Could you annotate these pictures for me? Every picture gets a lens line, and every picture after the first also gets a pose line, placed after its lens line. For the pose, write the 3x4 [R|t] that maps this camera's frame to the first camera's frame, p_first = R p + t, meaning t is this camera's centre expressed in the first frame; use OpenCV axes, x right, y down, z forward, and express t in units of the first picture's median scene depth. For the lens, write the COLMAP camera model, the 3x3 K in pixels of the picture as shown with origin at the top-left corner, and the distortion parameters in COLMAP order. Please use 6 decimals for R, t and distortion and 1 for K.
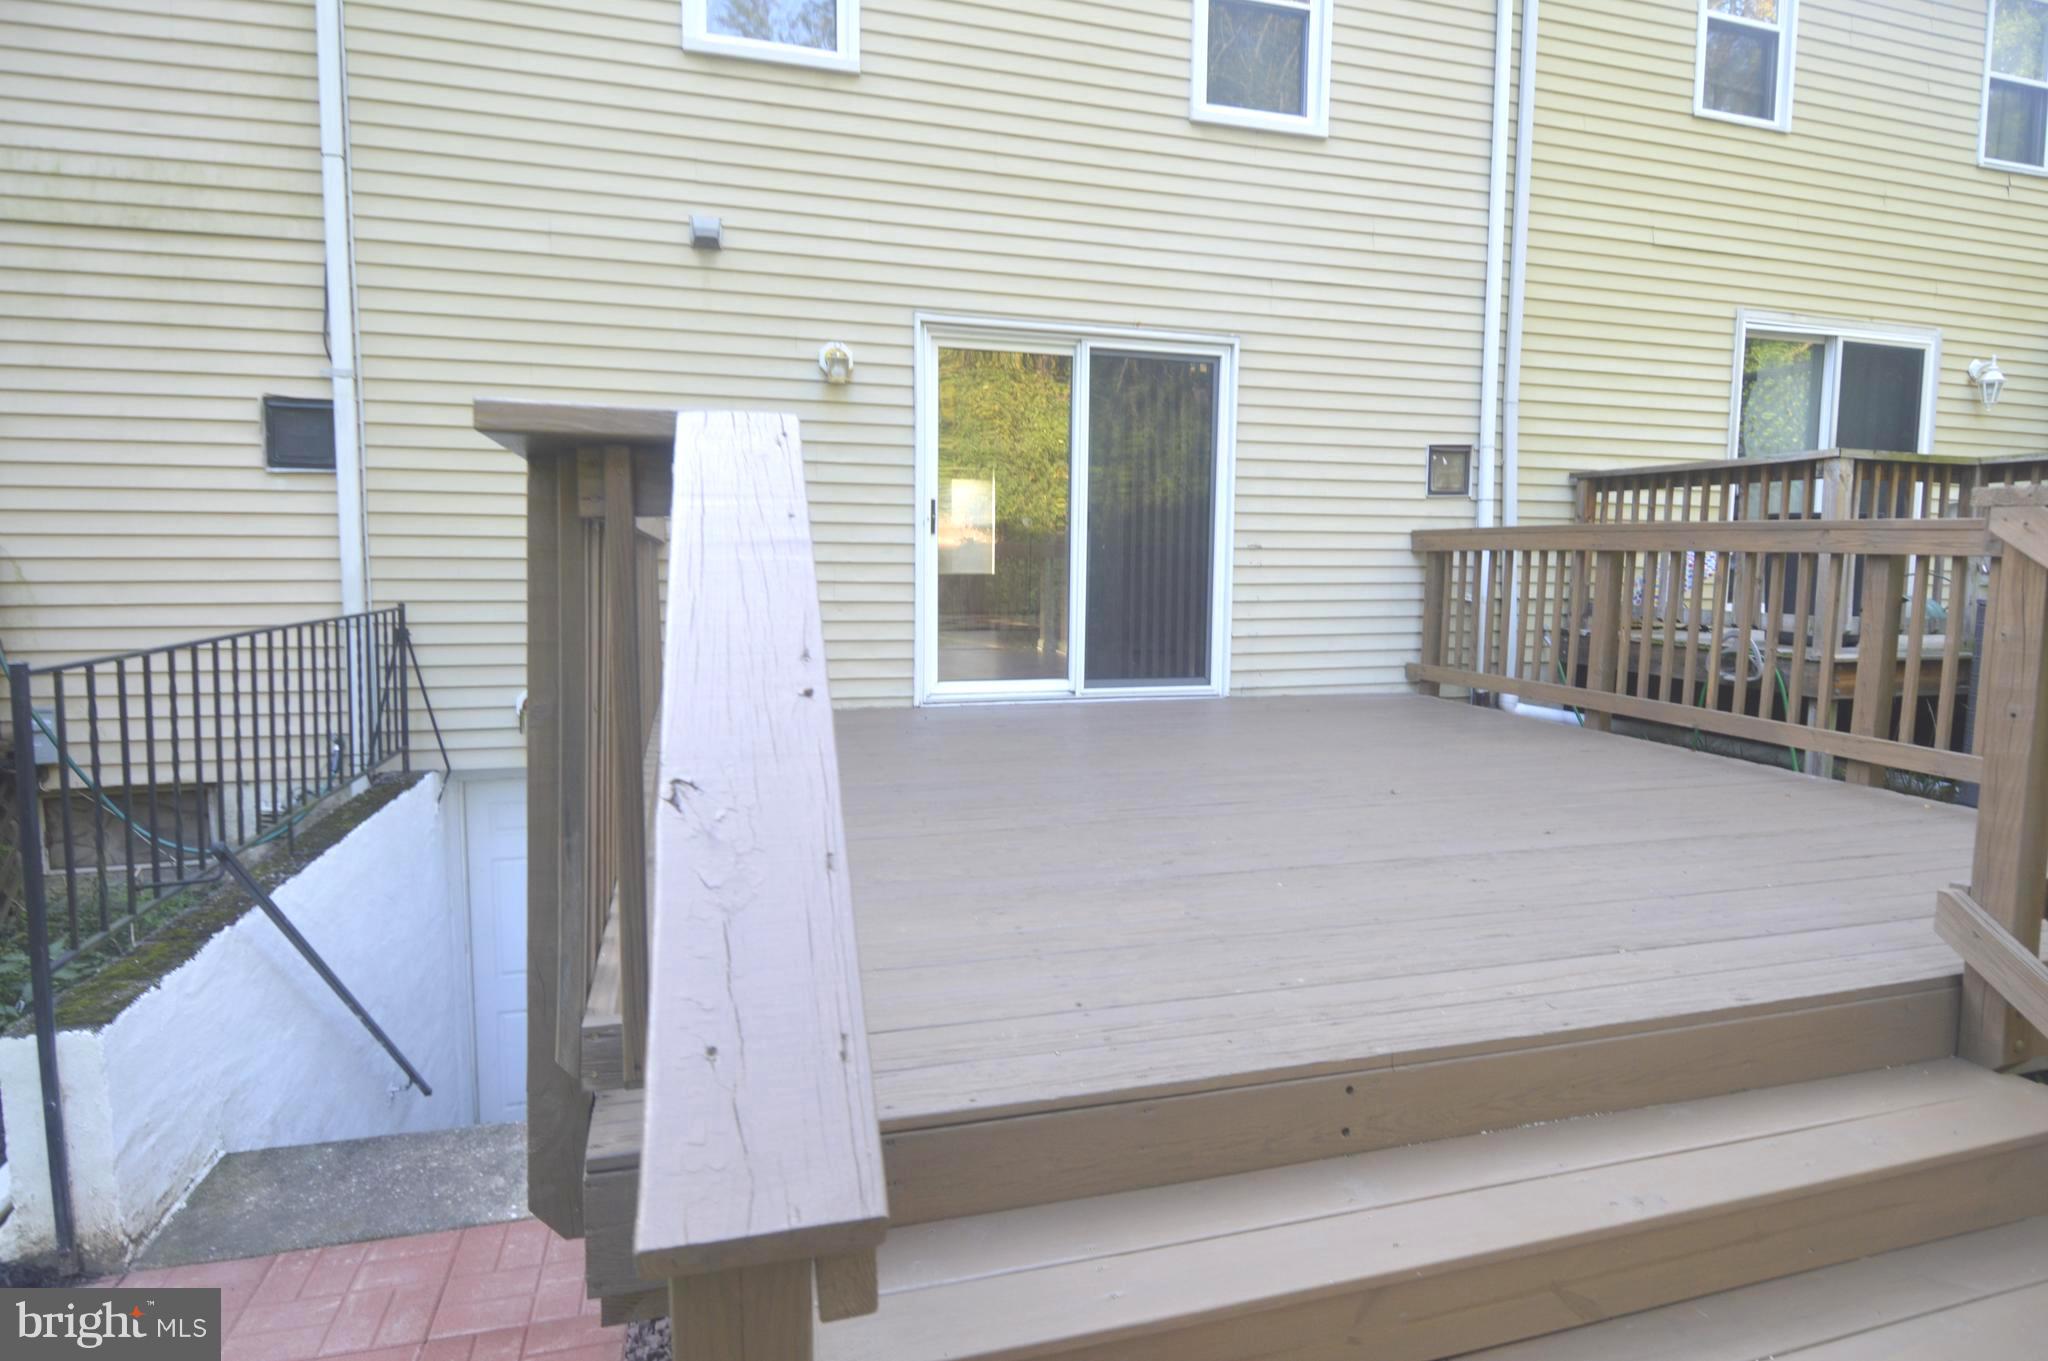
lens RADIAL K [[1100.1, 0, 1035.4], [0, 1100.1, 676.3], [0, 0, 1]] dist [0.004324, -0.009214]
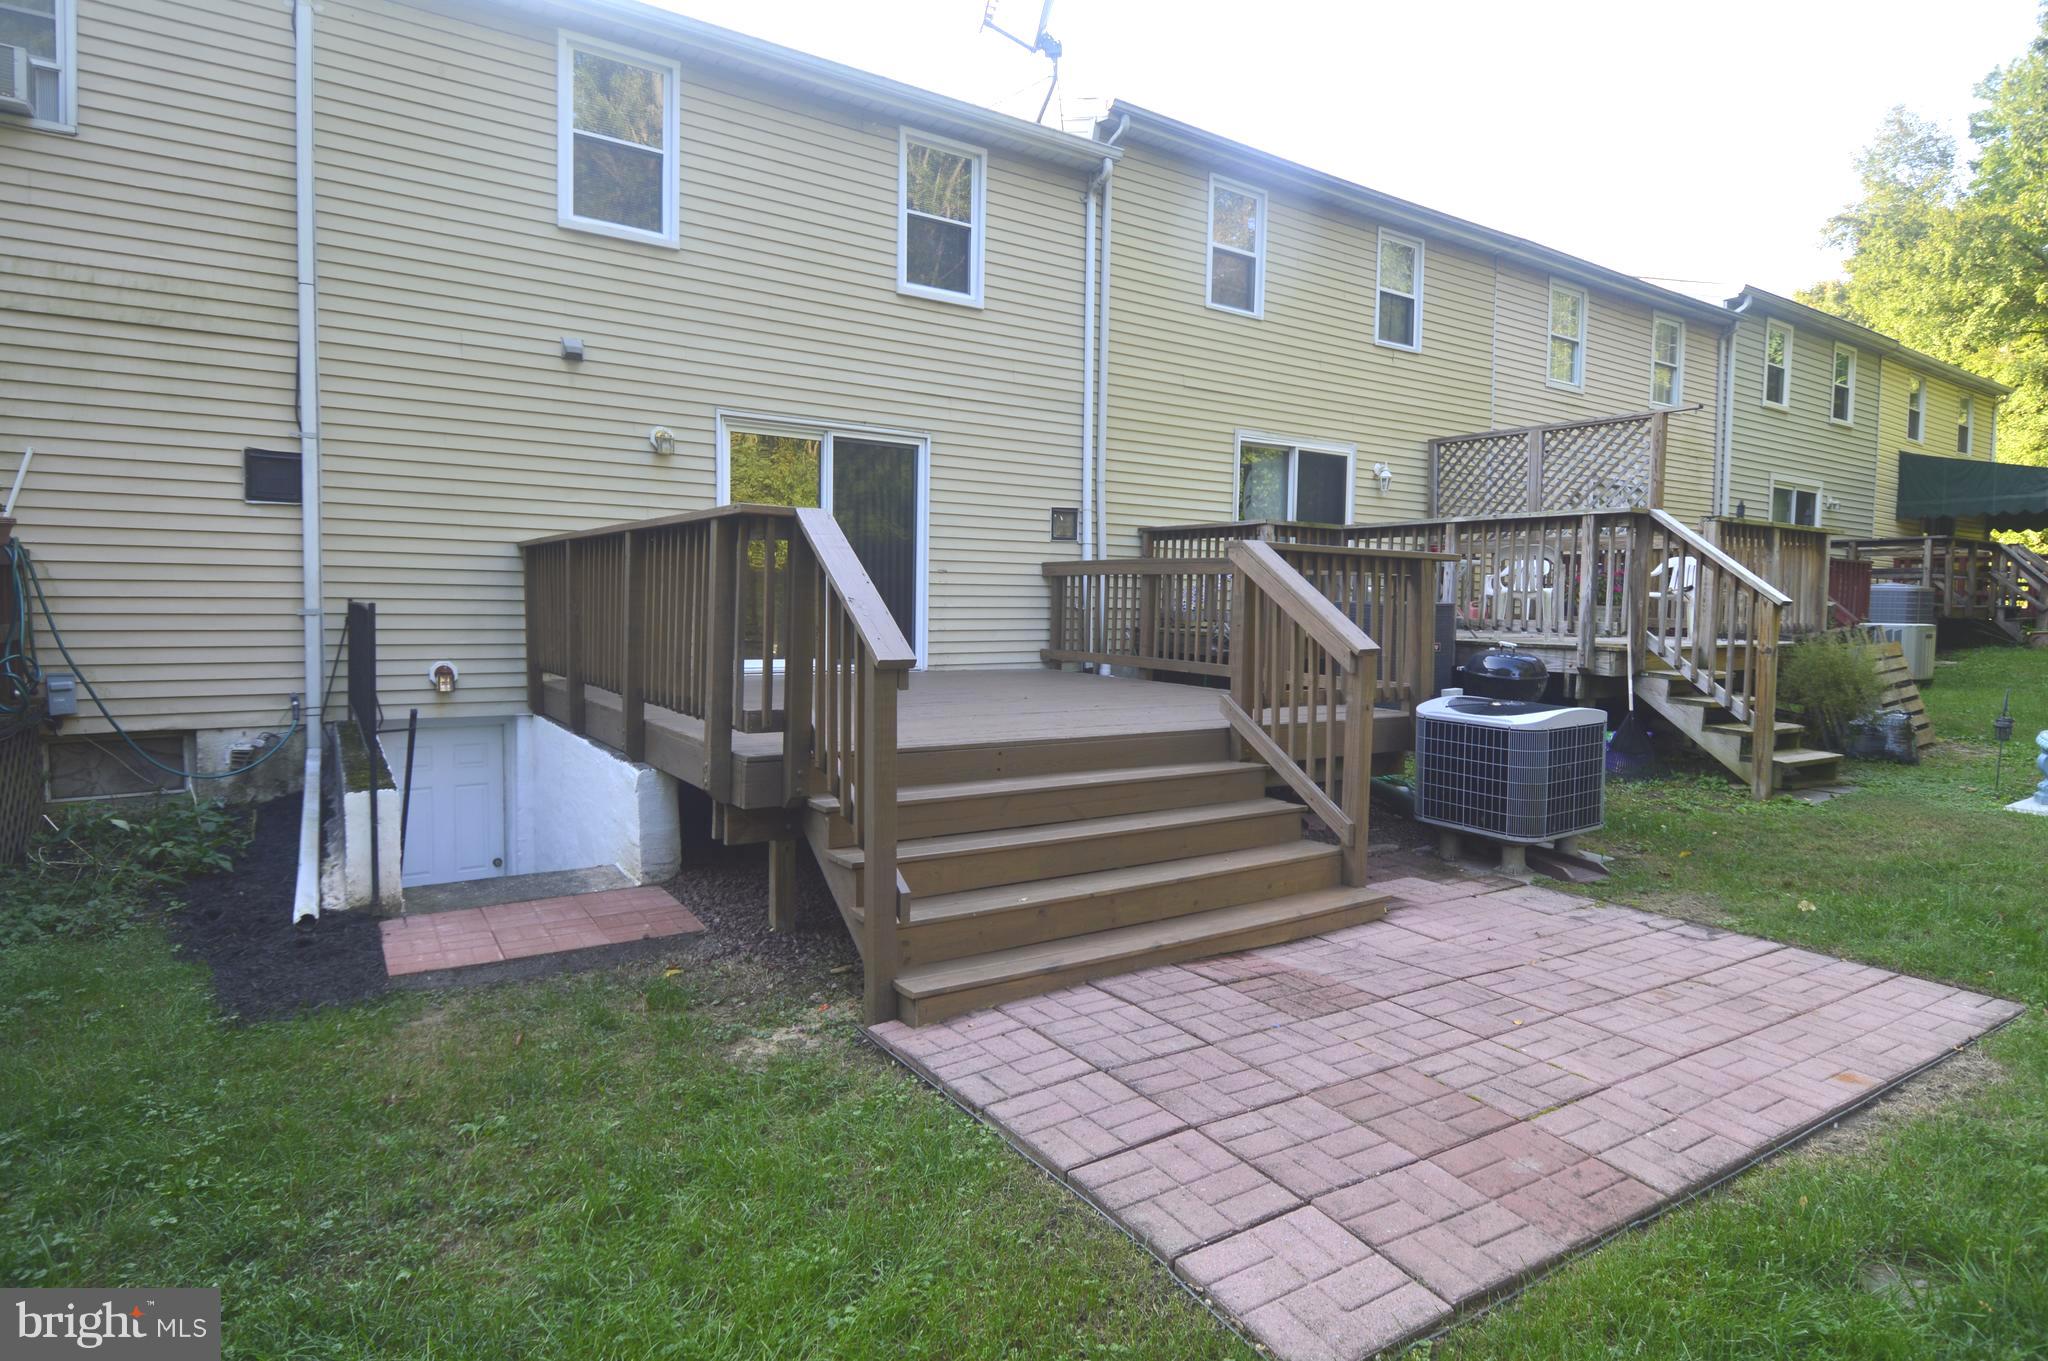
lens RADIAL K [[1100.1, 0, 1016.8], [0, 1100.1, 672.7], [0, 0, 1]] dist [0.004324, -0.009214]
pose [[0.960574, -0.010150, 0.277840, -0.120888], [0.021080, 0.999116, -0.036378, 0.077161], [-0.277225, 0.040801, 0.959938, -0.461666]]
